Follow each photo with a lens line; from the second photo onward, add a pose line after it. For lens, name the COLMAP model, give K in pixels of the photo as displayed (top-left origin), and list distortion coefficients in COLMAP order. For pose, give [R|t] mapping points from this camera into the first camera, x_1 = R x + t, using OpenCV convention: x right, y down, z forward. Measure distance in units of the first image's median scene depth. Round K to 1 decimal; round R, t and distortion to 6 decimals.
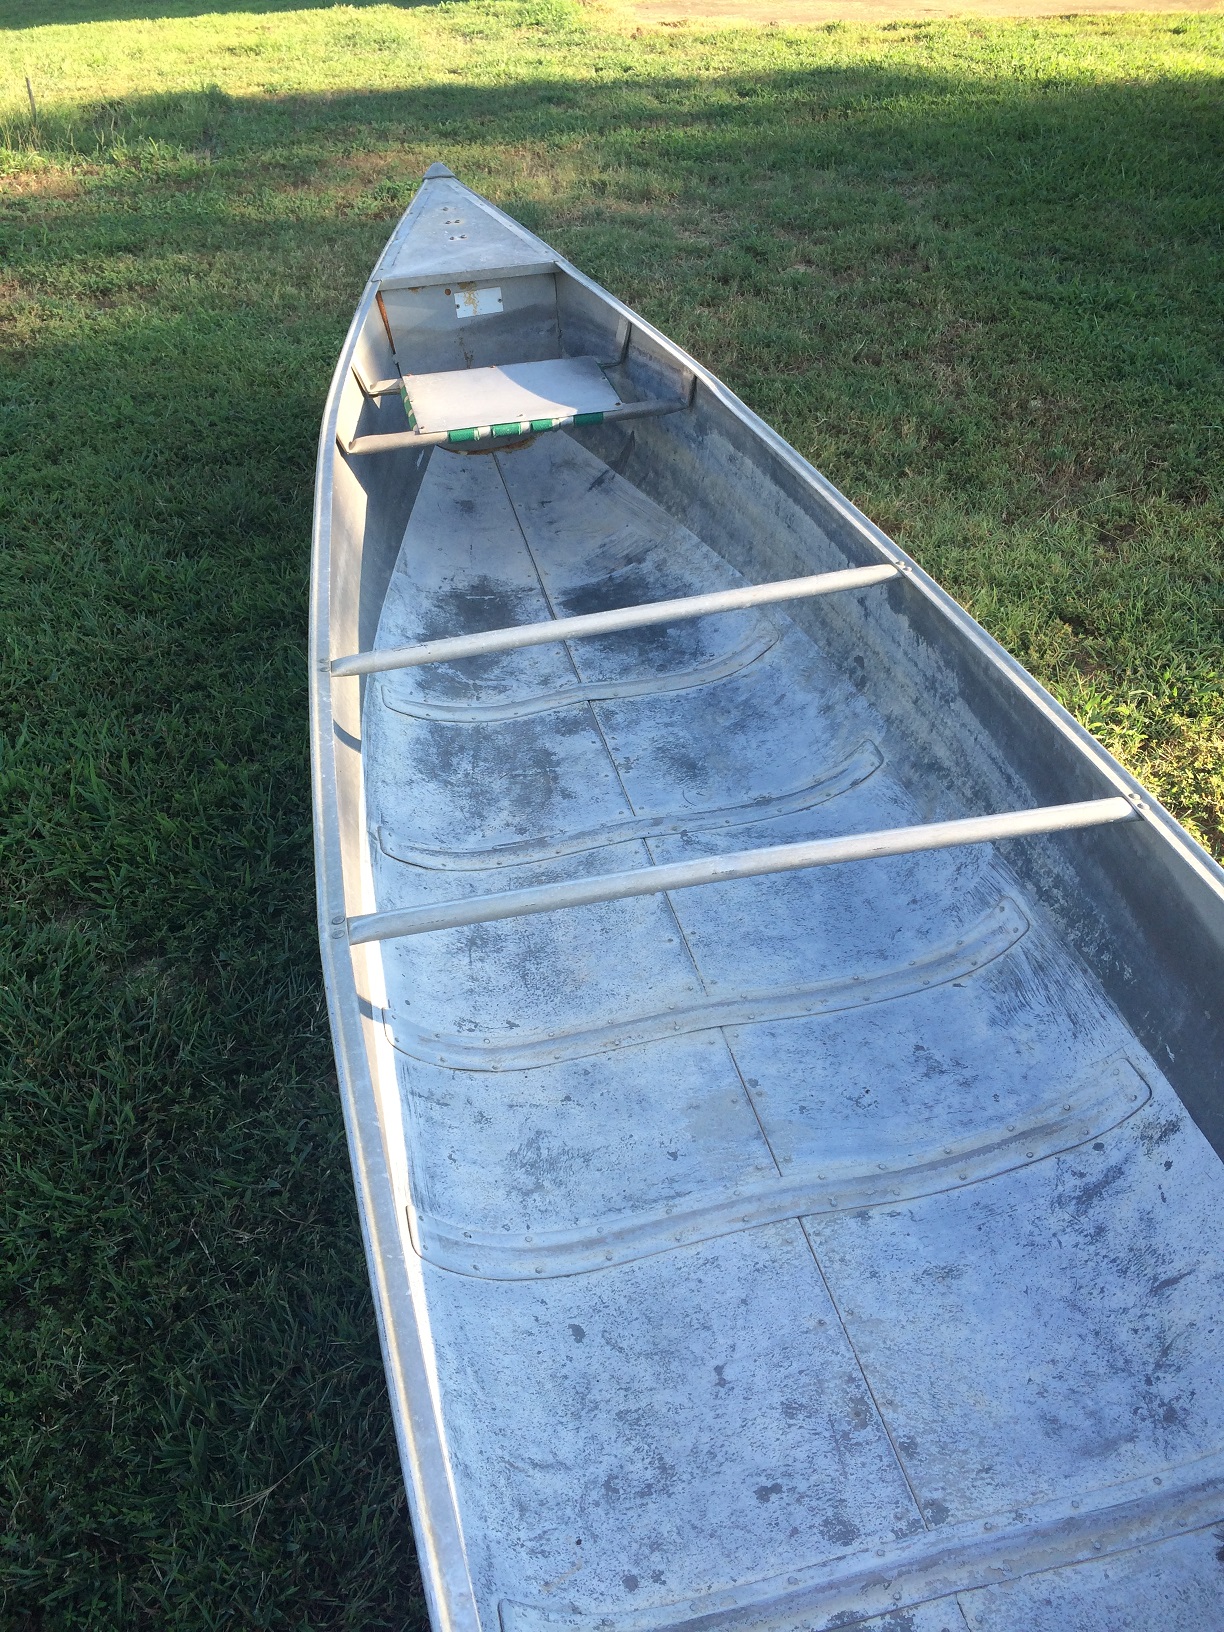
lens RADIAL K [[1437.4, 0, 617.2], [0, 1437.4, 806.2], [0, 0, 1]] dist [0.087046, -0.097721]
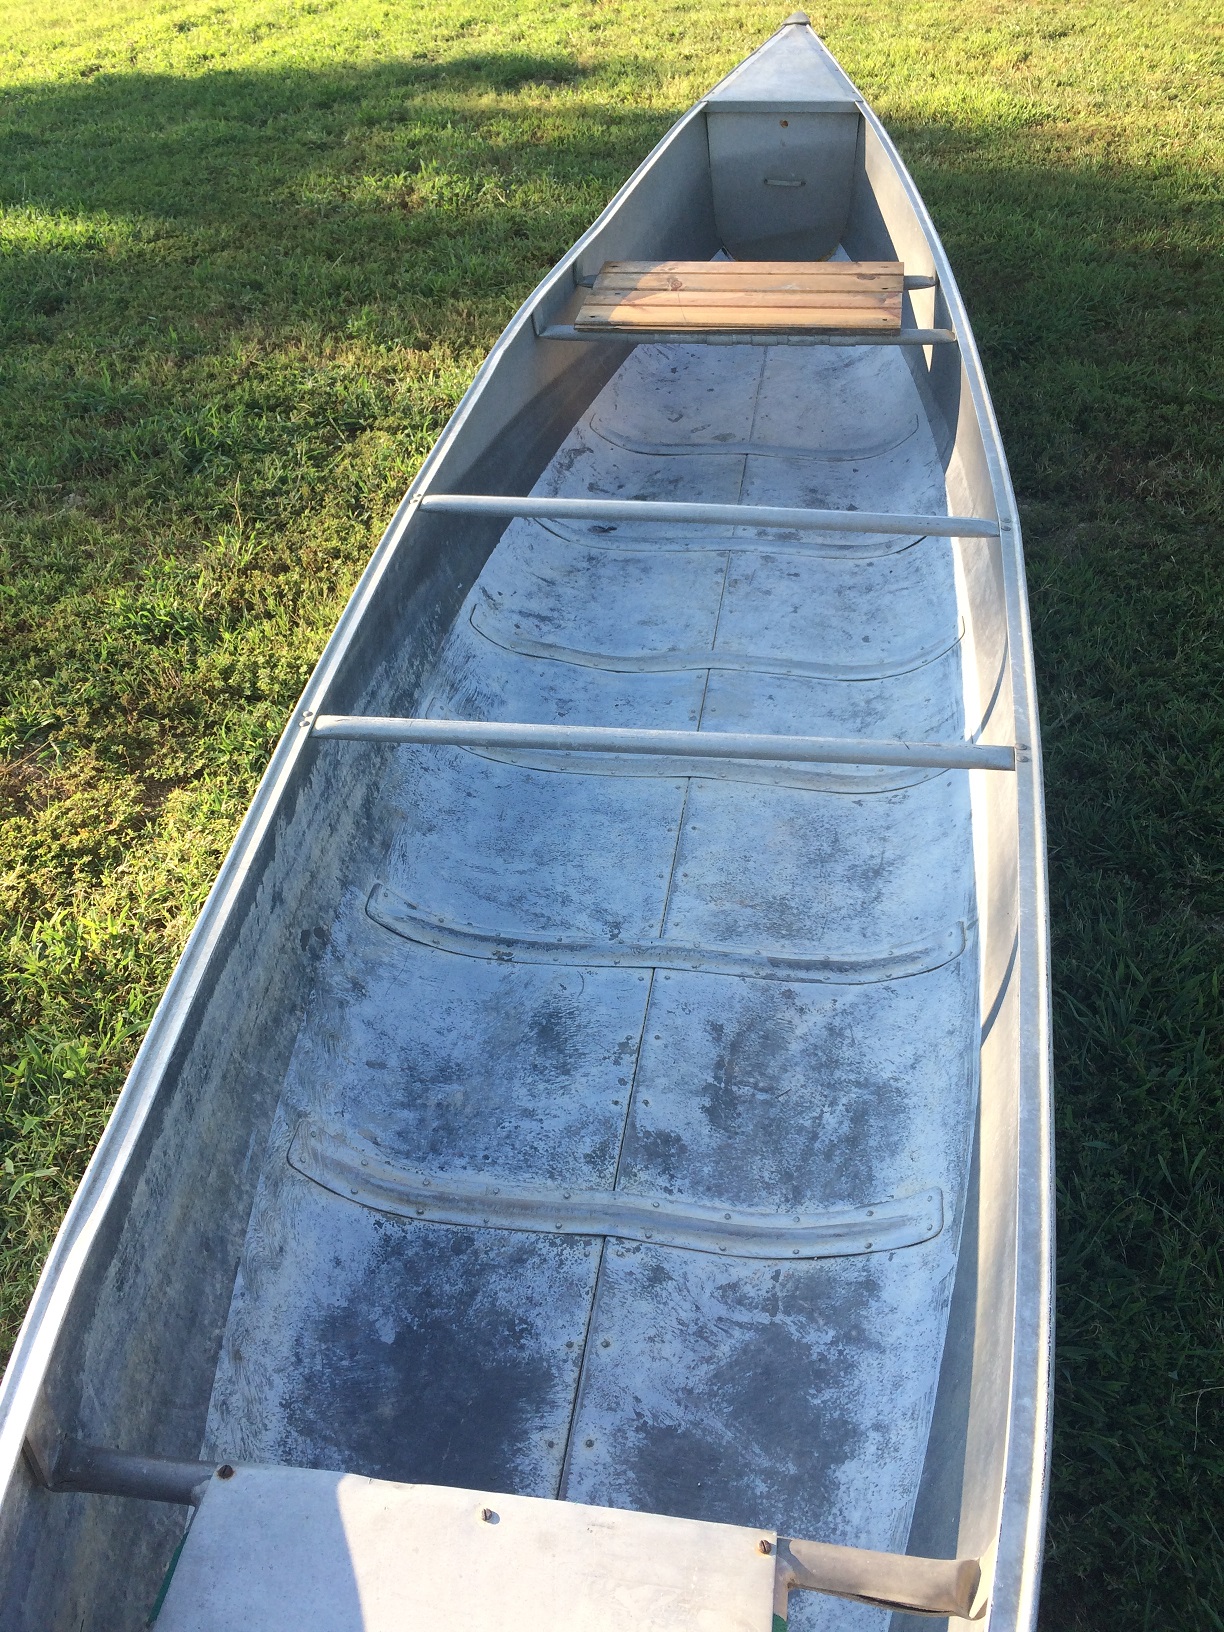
lens RADIAL K [[1437.4, 0, 617.2], [0, 1437.4, 806.2], [0, 0, 1]] dist [0.087046, -0.097721]
pose [[-0.930177, -0.156759, 0.331959, -0.213292], [0.269887, 0.320977, 0.907819, -0.729655], [-0.248860, 0.934024, -0.256259, 1.037927]]
